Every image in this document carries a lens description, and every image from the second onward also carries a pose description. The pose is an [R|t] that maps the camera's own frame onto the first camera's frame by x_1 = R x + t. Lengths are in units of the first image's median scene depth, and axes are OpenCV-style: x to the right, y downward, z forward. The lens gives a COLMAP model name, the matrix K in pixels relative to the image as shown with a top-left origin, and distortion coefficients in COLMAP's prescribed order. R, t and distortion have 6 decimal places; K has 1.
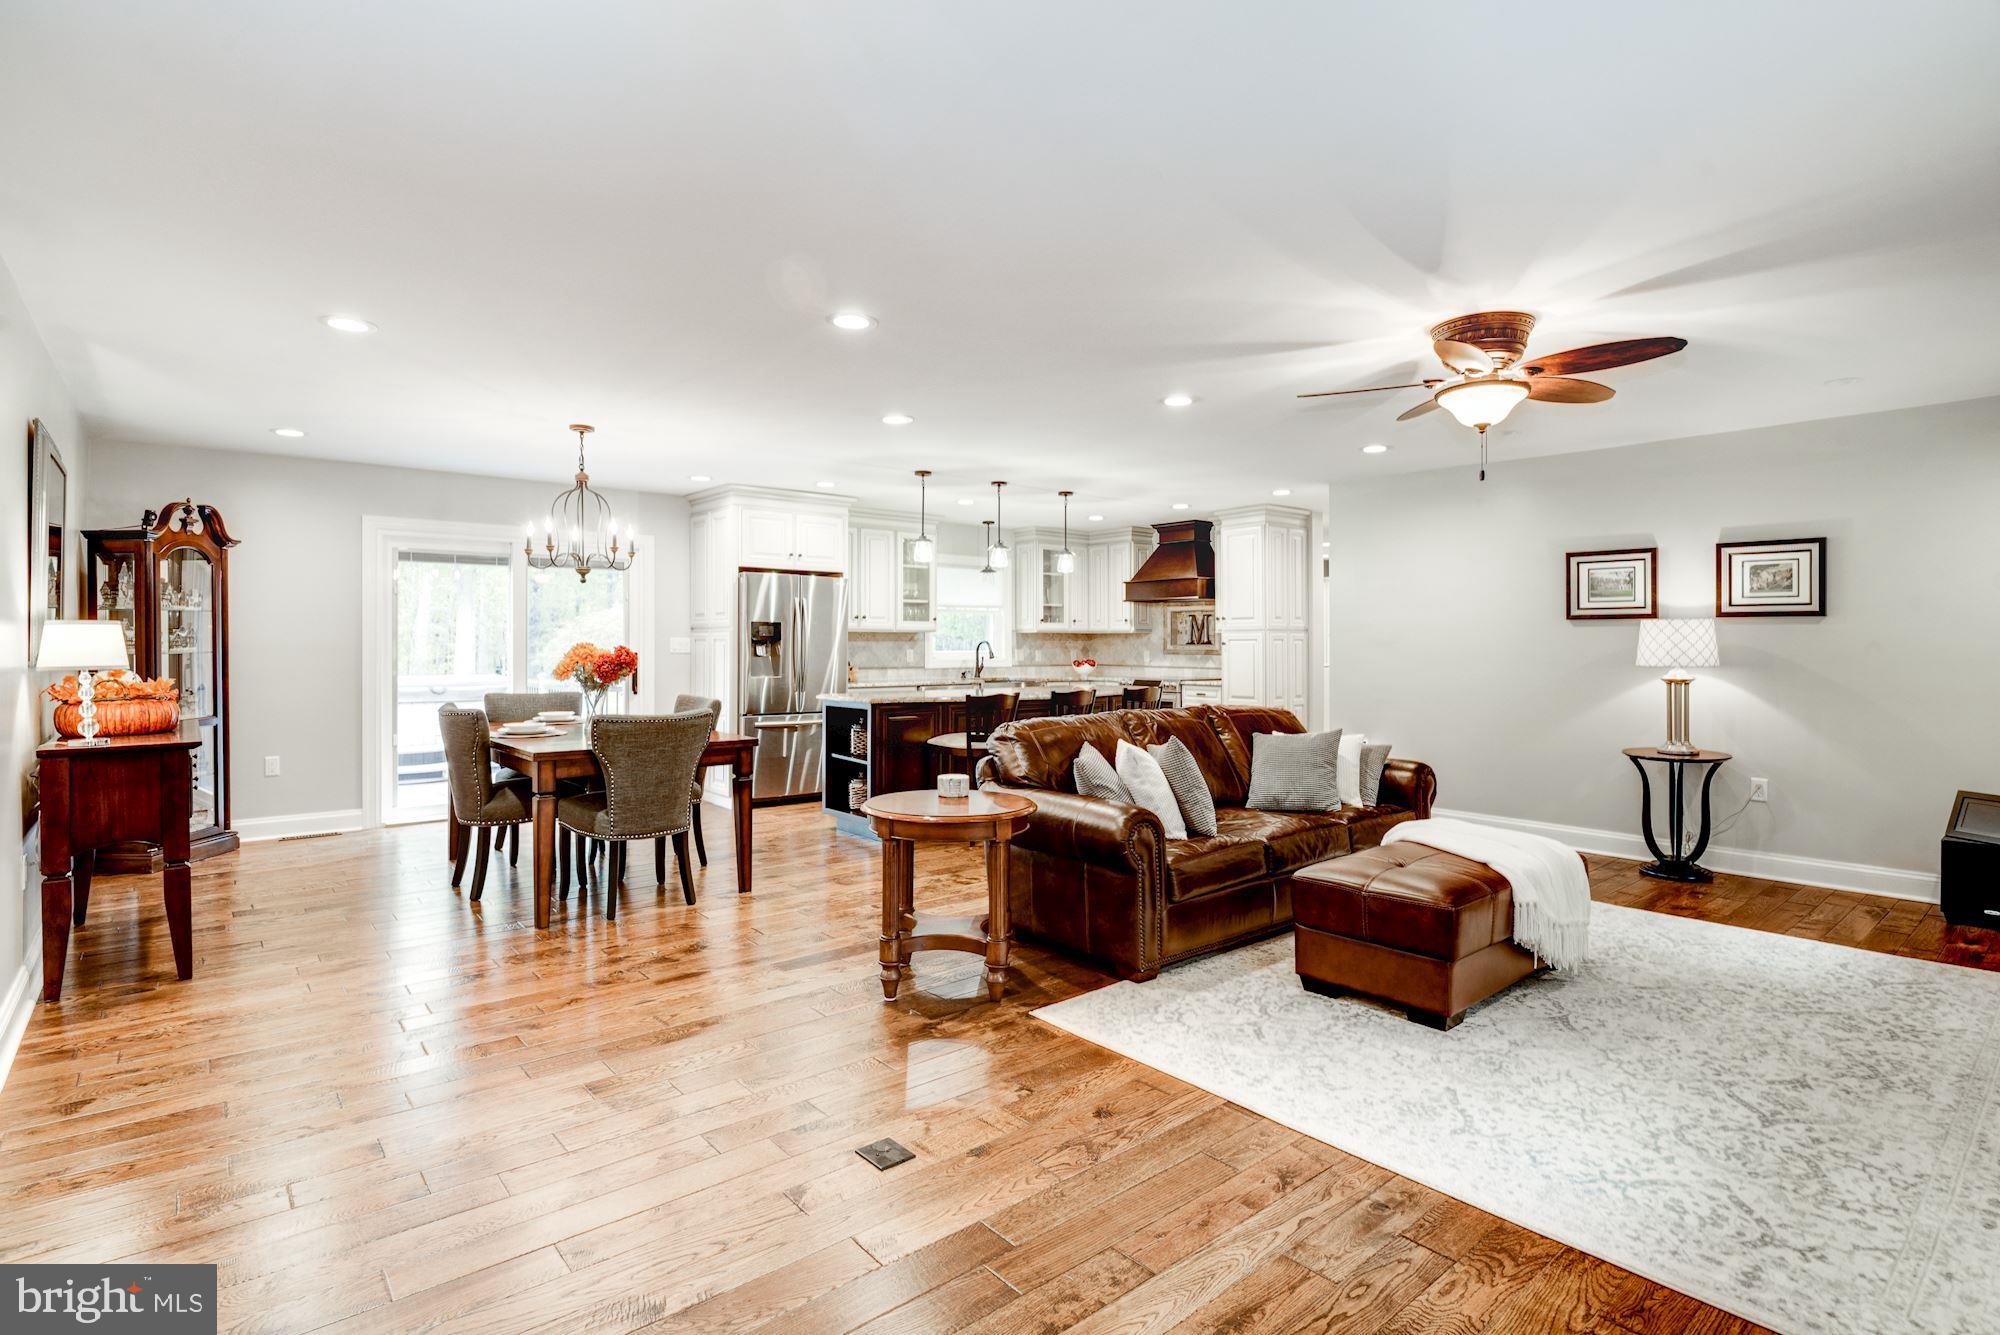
lens RADIAL K [[969.2, 0, 991.8], [0, 969.2, 647.3], [0, 0, 1]] dist [-0.020191, -0.002013]
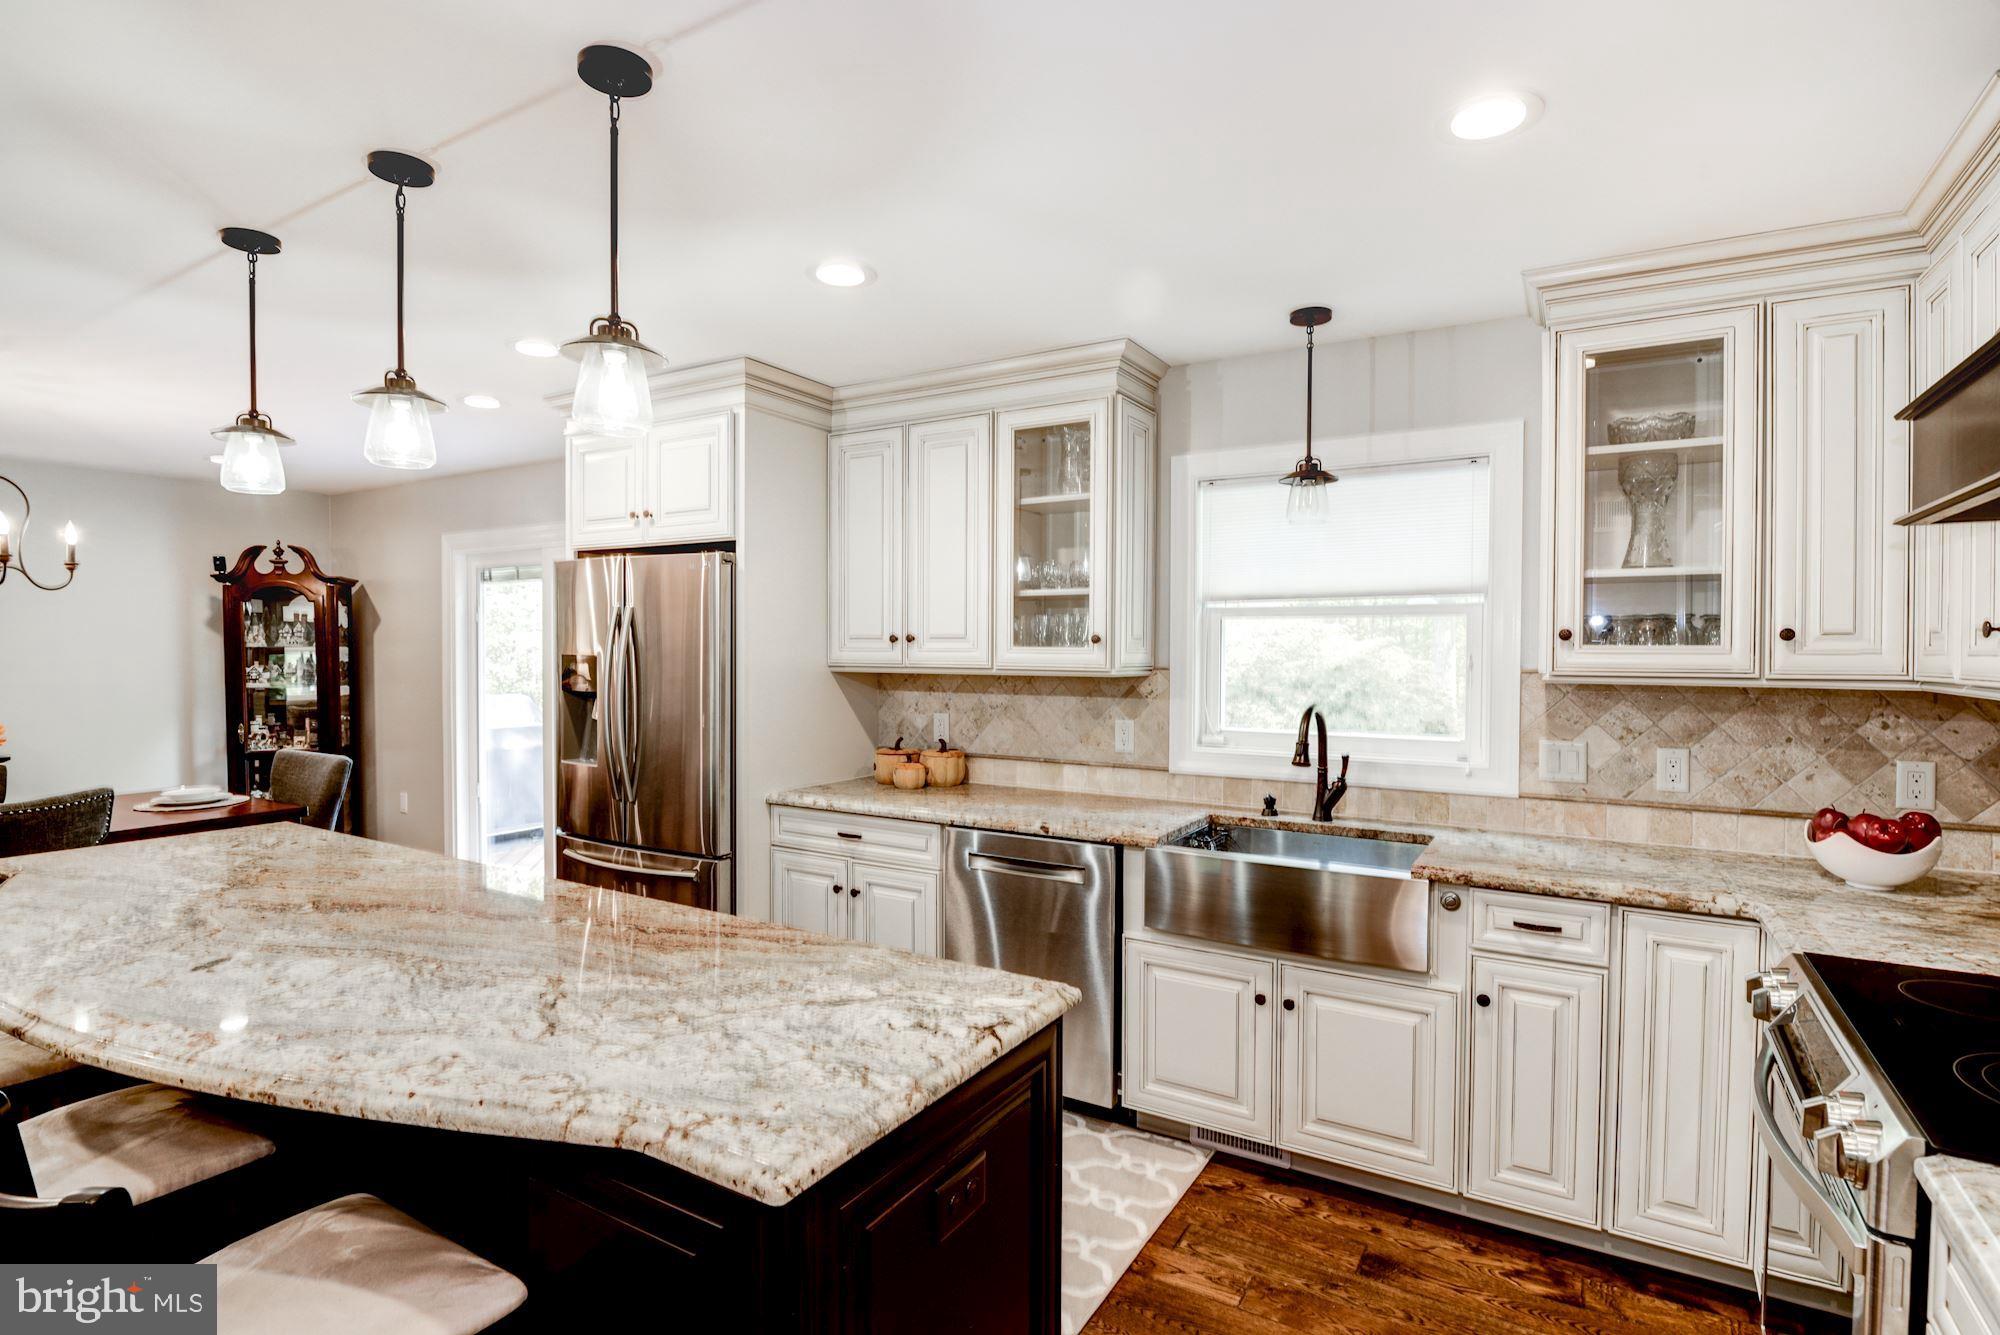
lens RADIAL K [[969.2, 0, 1018.7], [0, 969.2, 665.6], [0, 0, 1]] dist [-0.020191, -0.002013]
pose [[0.338260, 0.018110, -0.940878, 0.259806], [-0.009079, 0.999831, 0.015981, -0.024358], [0.941009, 0.003136, 0.338368, 0.838292]]
